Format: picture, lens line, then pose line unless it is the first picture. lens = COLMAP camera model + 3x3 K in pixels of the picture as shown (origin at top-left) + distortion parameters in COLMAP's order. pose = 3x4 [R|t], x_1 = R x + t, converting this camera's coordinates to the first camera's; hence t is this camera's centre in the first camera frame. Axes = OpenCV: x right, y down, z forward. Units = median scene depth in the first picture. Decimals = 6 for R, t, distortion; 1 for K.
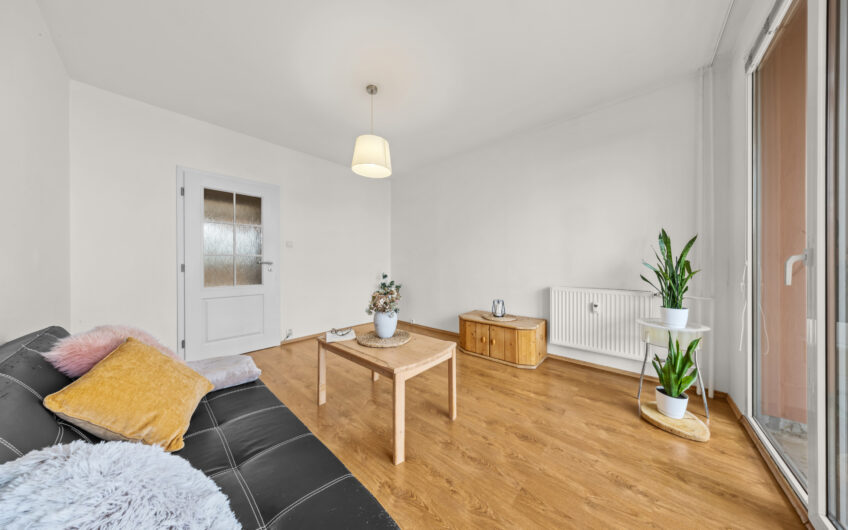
lens RADIAL K [[250.5, 0, 424.0], [0, 250.5, 264.9], [0, 0, 1]] dist [-0.001698, -0.000828]
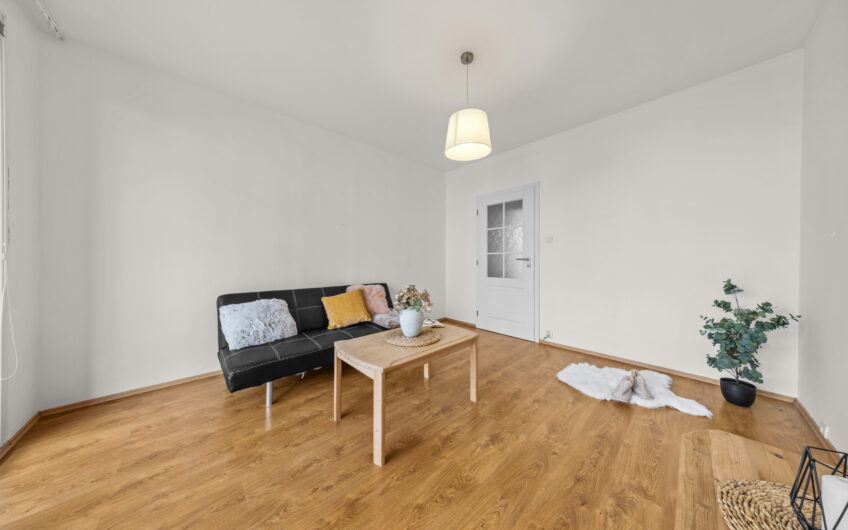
lens RADIAL K [[250.5, 0, 416.8], [0, 250.5, 259.0], [0, 0, 1]] dist [-0.001698, -0.000828]
pose [[-0.098926, -0.001438, -0.995094, 1.082722], [-0.006812, 0.999977, -0.000767, -0.013264], [0.995072, 0.006702, -0.098933, 1.484351]]
